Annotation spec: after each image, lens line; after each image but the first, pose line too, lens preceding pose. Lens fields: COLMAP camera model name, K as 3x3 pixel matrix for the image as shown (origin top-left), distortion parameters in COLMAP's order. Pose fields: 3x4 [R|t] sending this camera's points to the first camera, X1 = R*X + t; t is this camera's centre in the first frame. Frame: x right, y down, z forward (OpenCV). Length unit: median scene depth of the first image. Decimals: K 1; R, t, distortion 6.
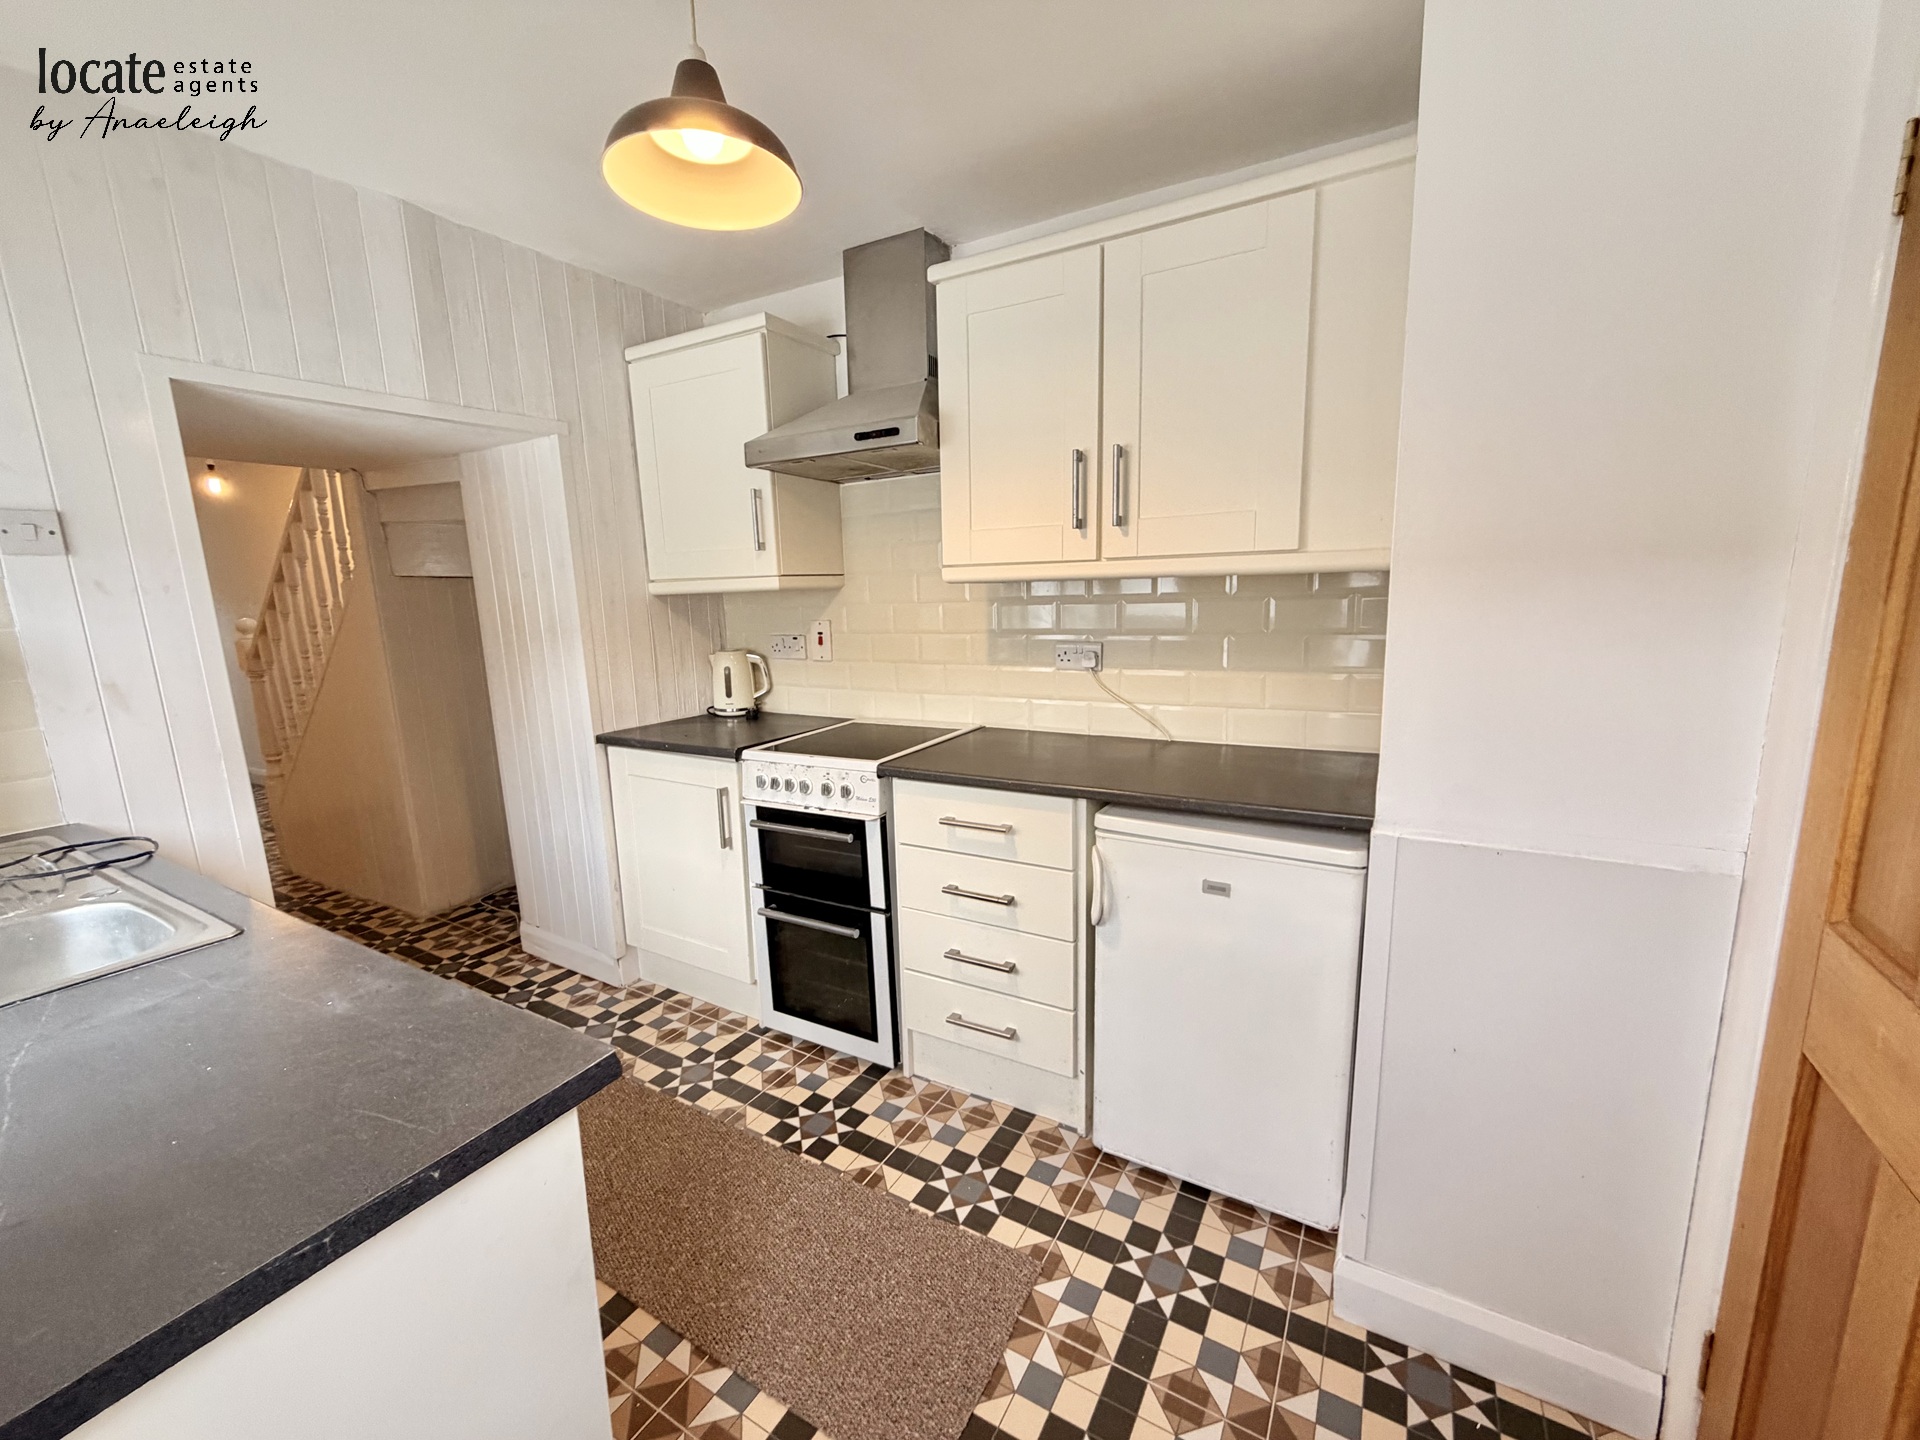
lens RADIAL K [[766.8, 0, 955.7], [0, 766.8, 724.9], [0, 0, 1]] dist [-0.001880, -0.000196]
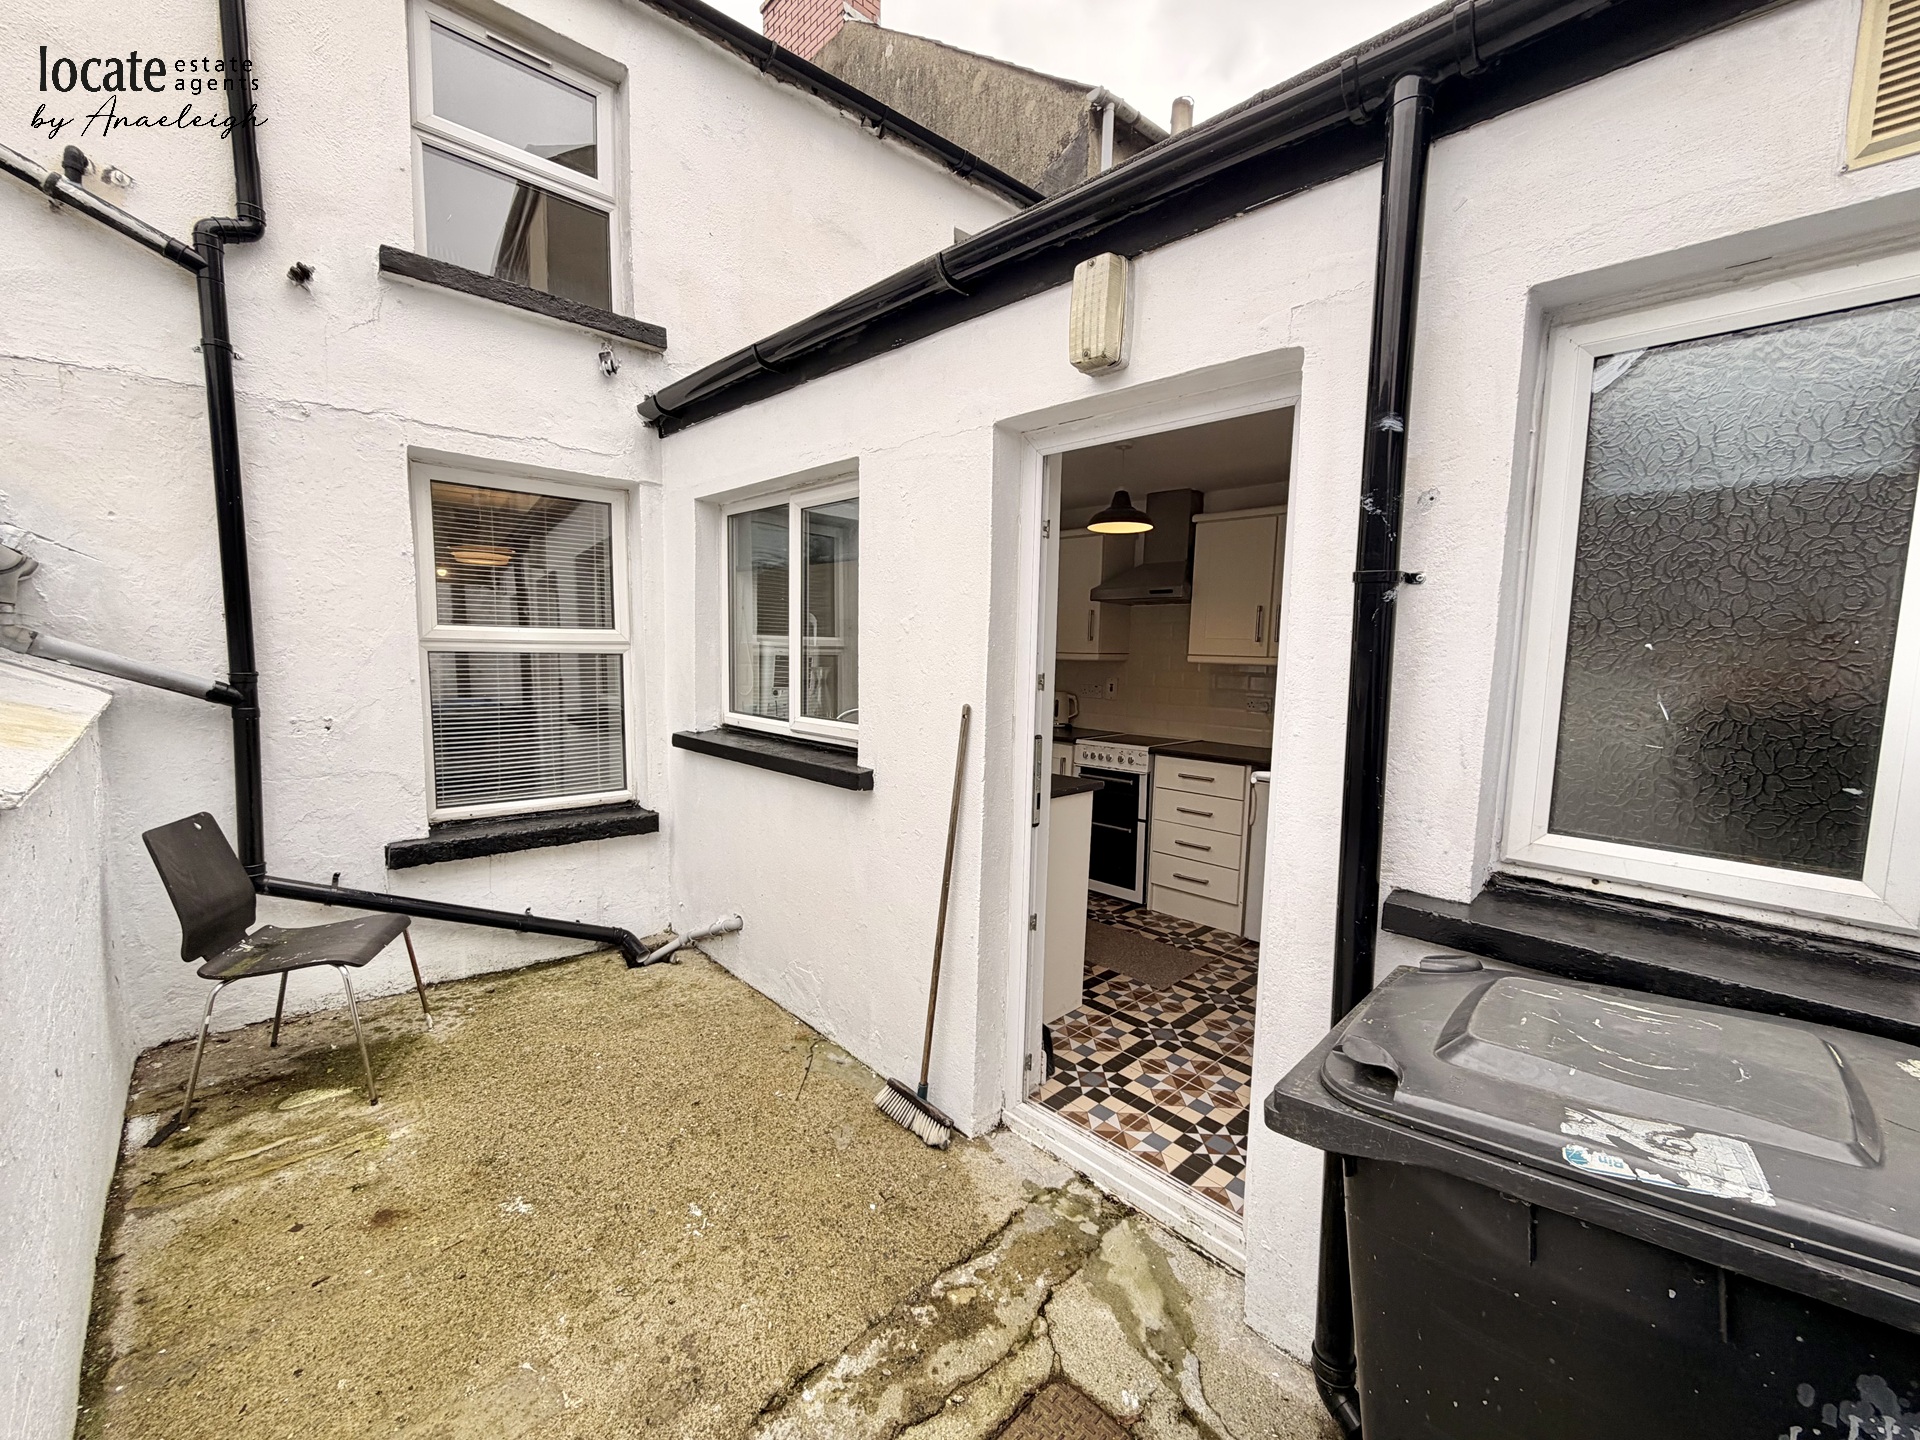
lens RADIAL K [[766.8, 0, 955.7], [0, 766.8, 724.9], [0, 0, 1]] dist [-0.001880, -0.000196]
pose [[0.961418, 0.078438, -0.263673, -0.060292], [-0.098239, 0.993183, -0.062748, 0.167475], [0.256954, 0.086230, 0.962569, -1.113080]]
